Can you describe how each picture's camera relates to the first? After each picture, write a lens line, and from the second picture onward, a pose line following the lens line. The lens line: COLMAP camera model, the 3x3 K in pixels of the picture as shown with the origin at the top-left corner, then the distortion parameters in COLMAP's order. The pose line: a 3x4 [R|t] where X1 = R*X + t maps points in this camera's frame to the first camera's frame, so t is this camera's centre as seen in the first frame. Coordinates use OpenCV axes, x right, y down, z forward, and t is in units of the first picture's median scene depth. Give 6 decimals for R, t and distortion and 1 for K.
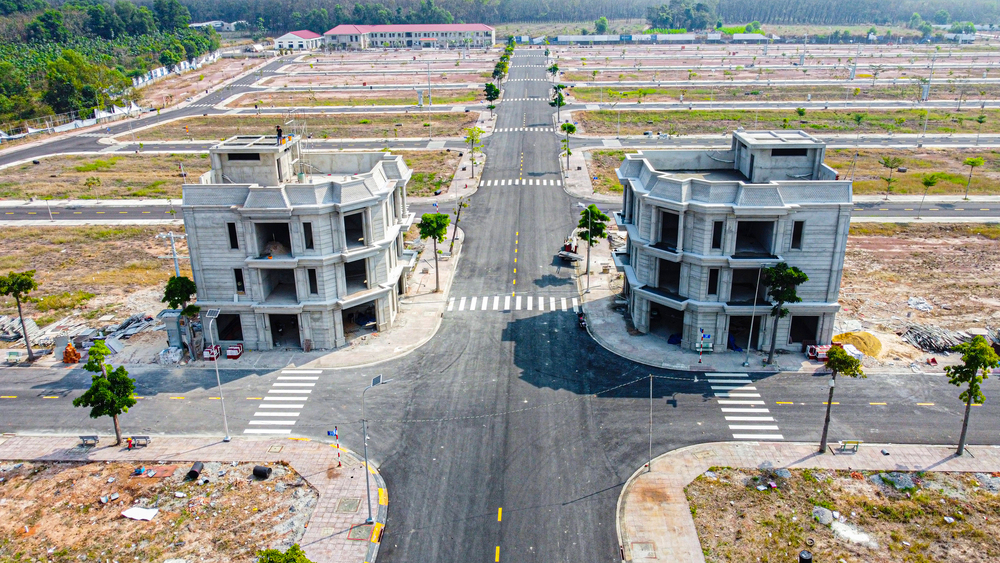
lens RADIAL K [[750.6, 0, 500.0], [0, 750.6, 281.5], [0, 0, 1]] dist [-0.000566, 0.005136]
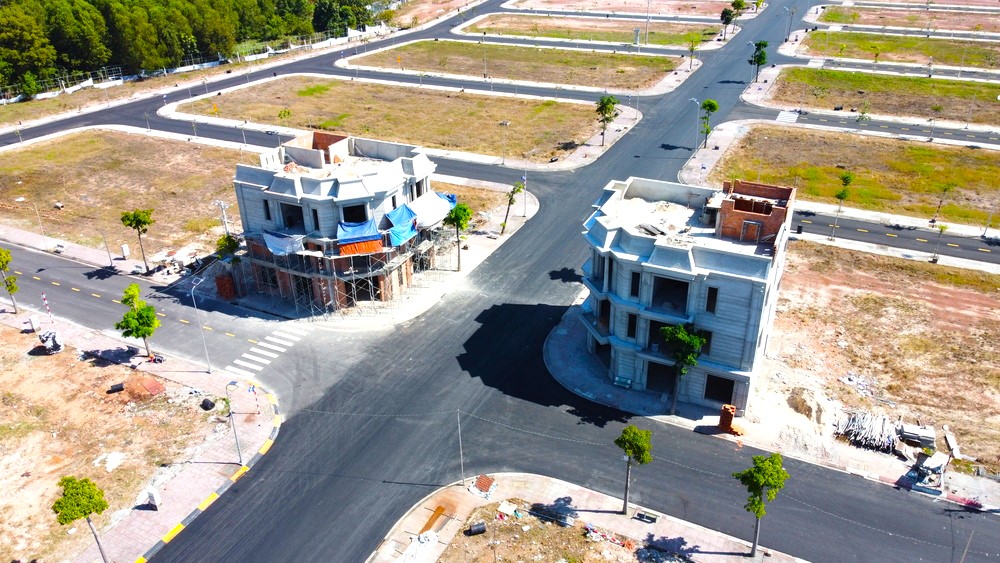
lens RADIAL K [[750.6, 0, 500.0], [0, 750.6, 281.5], [0, 0, 1]] dist [-0.000566, 0.005136]
pose [[0.916102, 0.190856, -0.352605, 0.464806], [-0.143699, 0.977305, 0.155646, -0.192817], [0.374309, -0.091919, 0.922737, -0.027895]]
